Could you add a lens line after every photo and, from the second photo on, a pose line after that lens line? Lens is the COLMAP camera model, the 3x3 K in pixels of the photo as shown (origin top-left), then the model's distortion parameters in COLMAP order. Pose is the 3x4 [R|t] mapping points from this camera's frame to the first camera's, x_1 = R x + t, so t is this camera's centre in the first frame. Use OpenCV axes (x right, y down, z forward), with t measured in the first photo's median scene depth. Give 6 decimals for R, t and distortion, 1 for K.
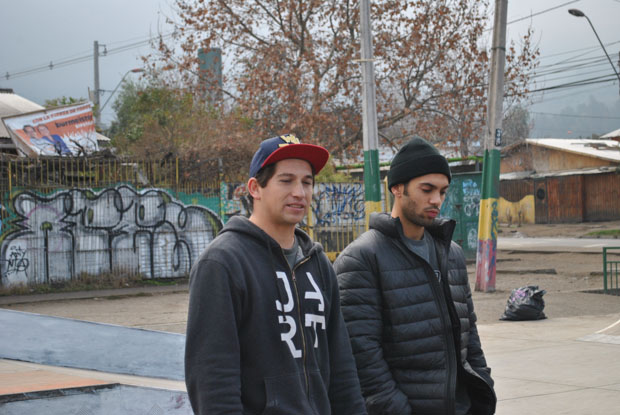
lens RADIAL K [[1229.2, 0, 310.0], [0, 1229.2, 207.5], [0, 0, 1]] dist [-0.009418, 0.066515]
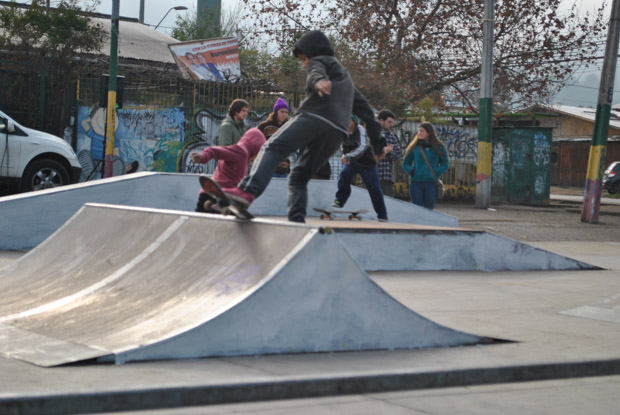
lens RADIAL K [[1248.5, 0, 310.0], [0, 1248.5, 207.5], [0, 0, 1]] dist [-0.014670, -0.108497]
pose [[0.996631, 0.076229, 0.030277, -0.124219], [-0.077327, 0.996322, 0.036931, 0.022278], [-0.027350, -0.039148, 0.998859, -0.153124]]
